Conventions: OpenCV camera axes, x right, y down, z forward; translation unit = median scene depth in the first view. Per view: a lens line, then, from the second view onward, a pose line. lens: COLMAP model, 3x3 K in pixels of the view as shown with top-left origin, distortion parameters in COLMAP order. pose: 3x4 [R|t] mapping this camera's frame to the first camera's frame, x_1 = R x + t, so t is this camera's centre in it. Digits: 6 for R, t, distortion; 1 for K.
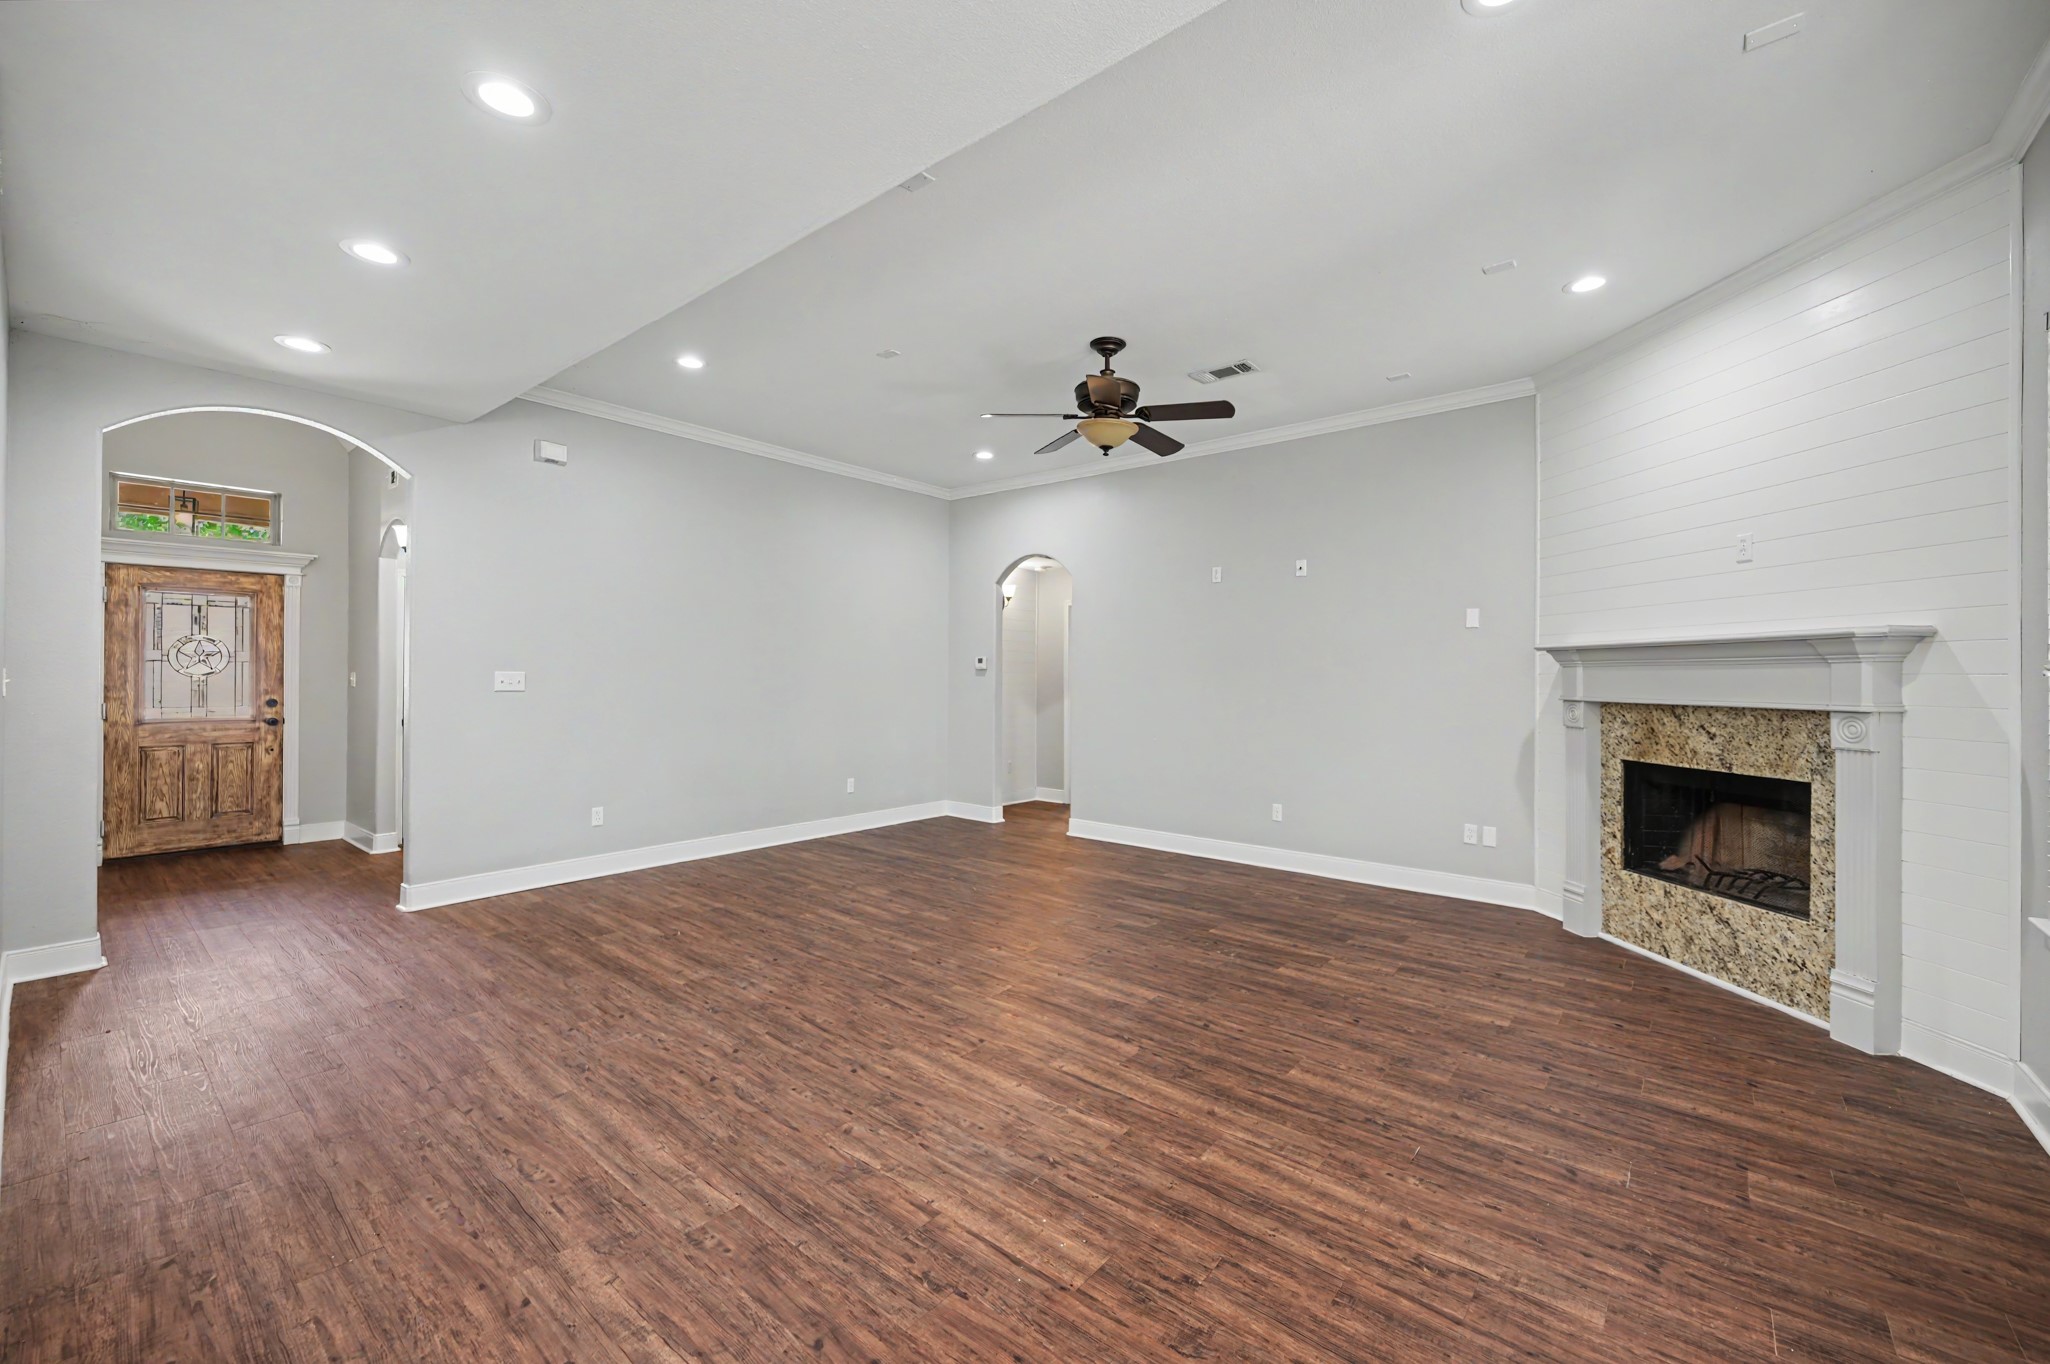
lens RADIAL K [[826.1, 0, 1033.3], [0, 826.1, 668.7], [0, 0, 1]] dist [-0.001171, 0.000389]
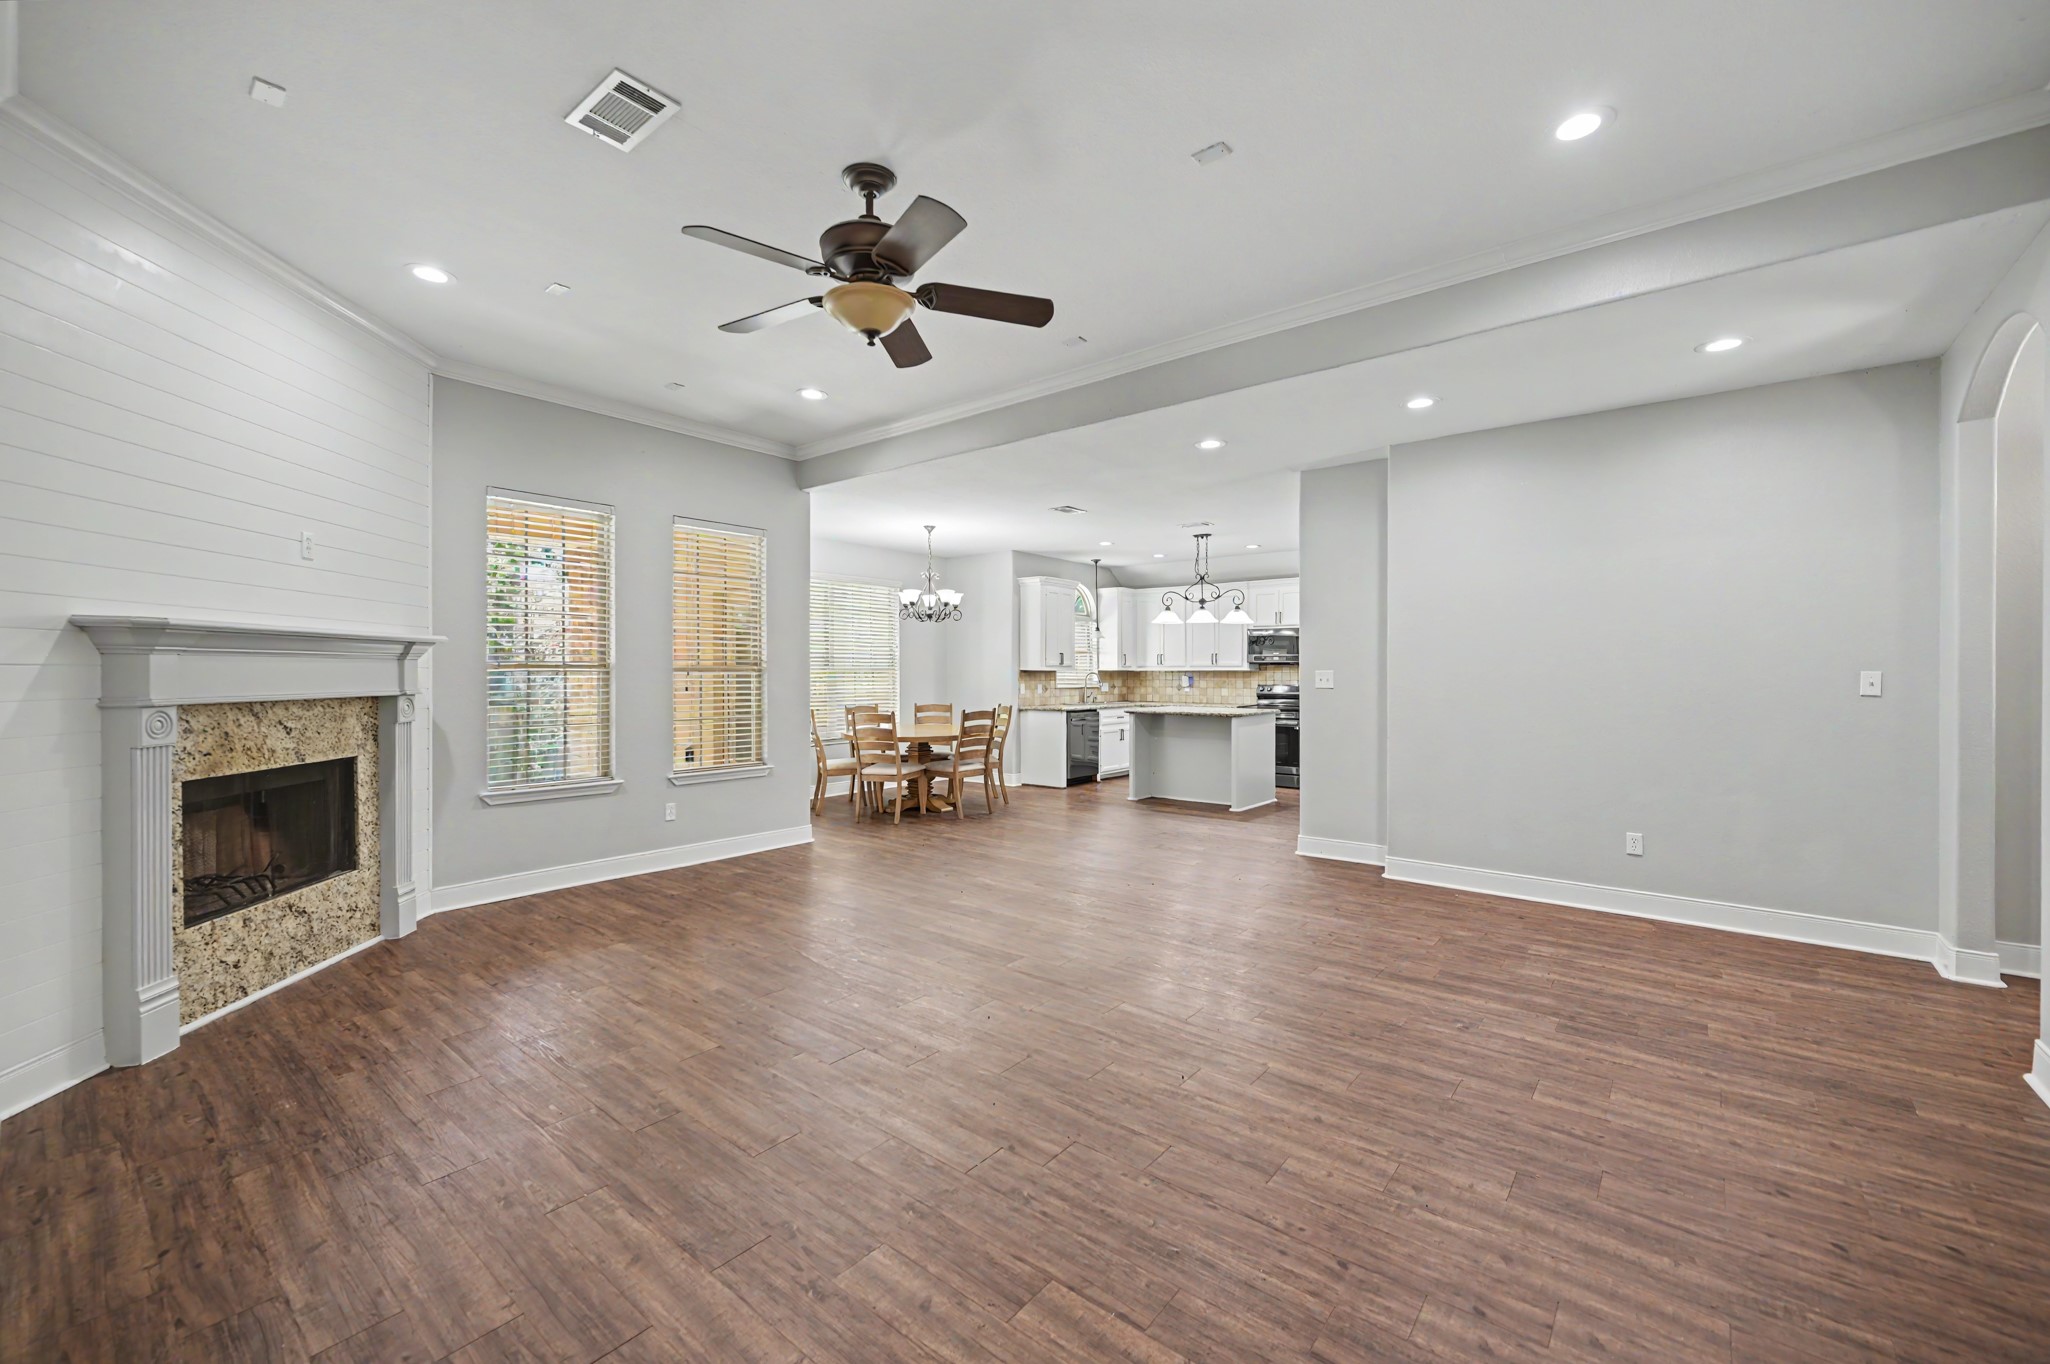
lens RADIAL K [[826.1, 0, 1023.7], [0, 826.1, 670.9], [0, 0, 1]] dist [-0.001171, 0.000389]
pose [[-0.999987, -0.004783, 0.001862, -0.046430], [-0.004798, 0.999957, -0.007910, 0.014340], [-0.001824, -0.007919, -0.999967, 1.952933]]
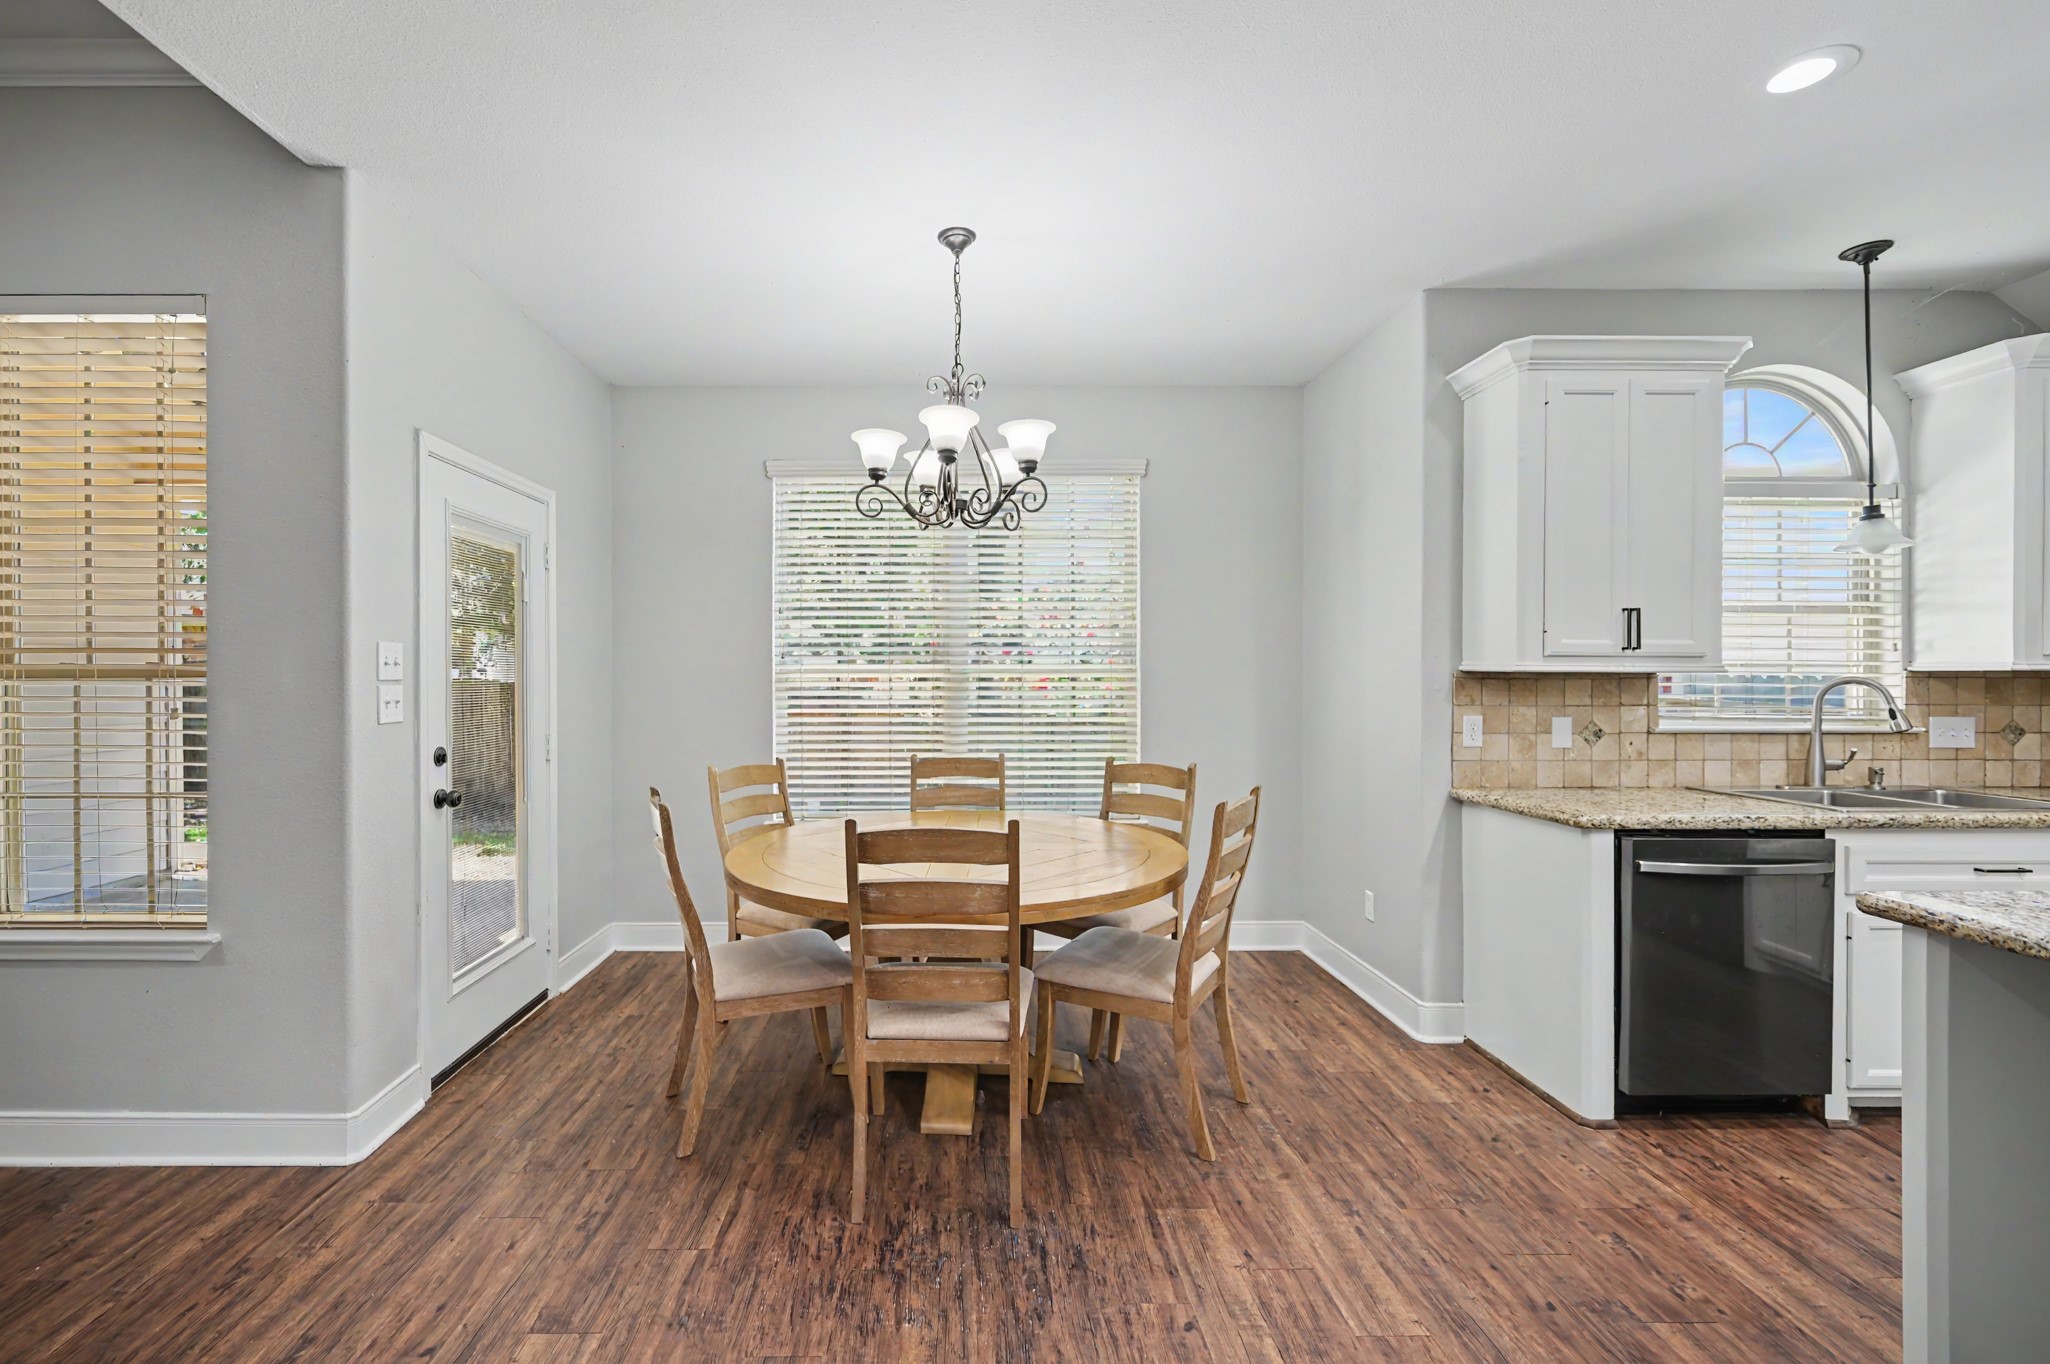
lens RADIAL K [[826.1, 0, 953.4], [0, 826.1, 679.7], [0, 0, 1]] dist [-0.001171, 0.000389]
pose [[-0.626371, -0.008444, 0.779479, -0.354585], [-0.007283, 0.999961, 0.004980, -0.001041], [-0.779491, -0.002557, -0.626408, 0.215546]]
